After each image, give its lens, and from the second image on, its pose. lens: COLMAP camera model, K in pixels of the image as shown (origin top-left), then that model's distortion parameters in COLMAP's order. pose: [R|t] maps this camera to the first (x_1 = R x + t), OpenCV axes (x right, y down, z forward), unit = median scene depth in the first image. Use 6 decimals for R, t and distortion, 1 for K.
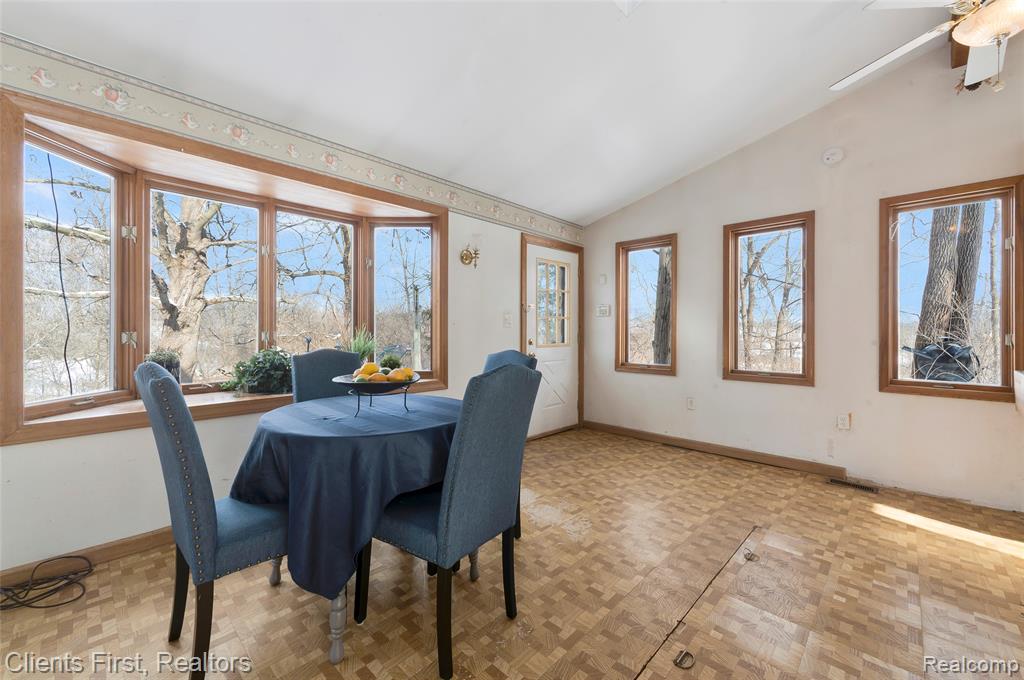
lens RADIAL K [[416.4, 0, 515.5], [0, 416.4, 315.6], [0, 0, 1]] dist [0.001764, 0.000262]
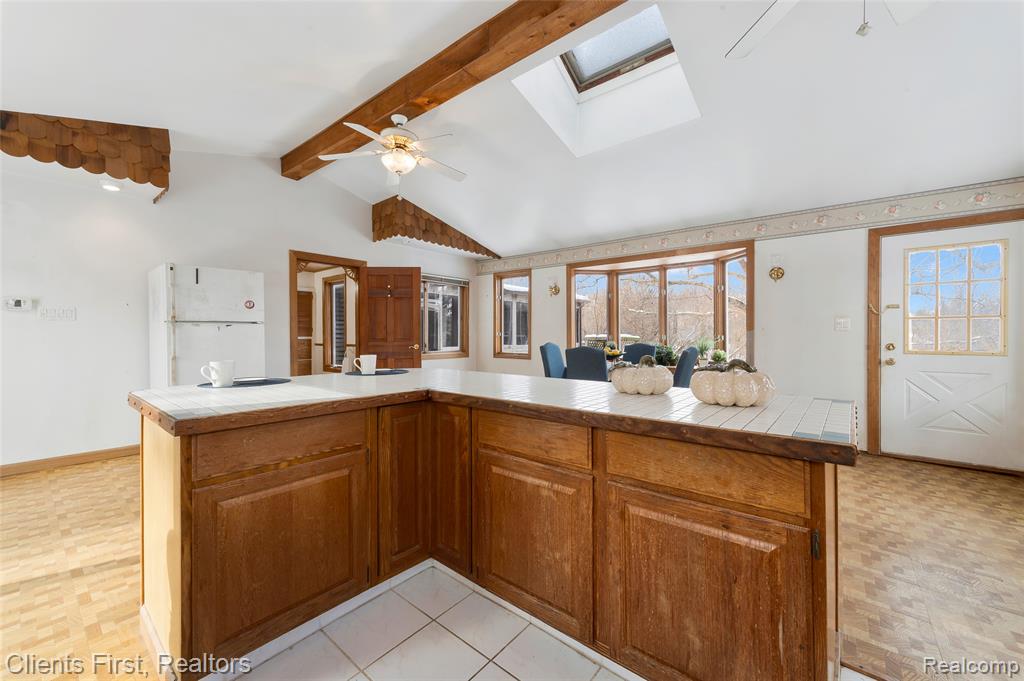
lens RADIAL K [[404.8, 0, 510.8], [0, 404.8, 338.6], [0, 0, 1]] dist [0.007705, 0.000076]
pose [[0.046434, 0.008043, -0.998889, 1.098437], [0.028374, 0.999553, 0.009367, 0.017298], [0.998518, -0.028778, 0.046186, 0.182605]]
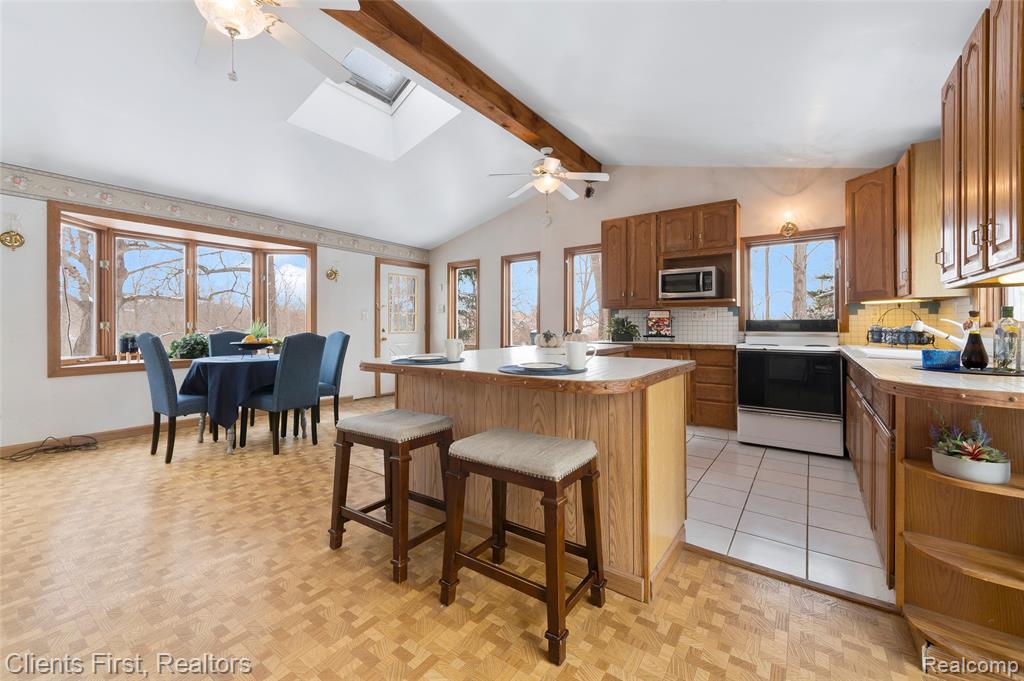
lens RADIAL K [[416.4, 0, 515.5], [0, 416.4, 316.1], [0, 0, 1]] dist [0.001764, 0.000262]
pose [[0.989479, -0.001556, 0.144667, 0.364147], [0.000272, 0.999960, 0.008895, 0.000256], [-0.144675, -0.008763, 0.989440, -0.688001]]
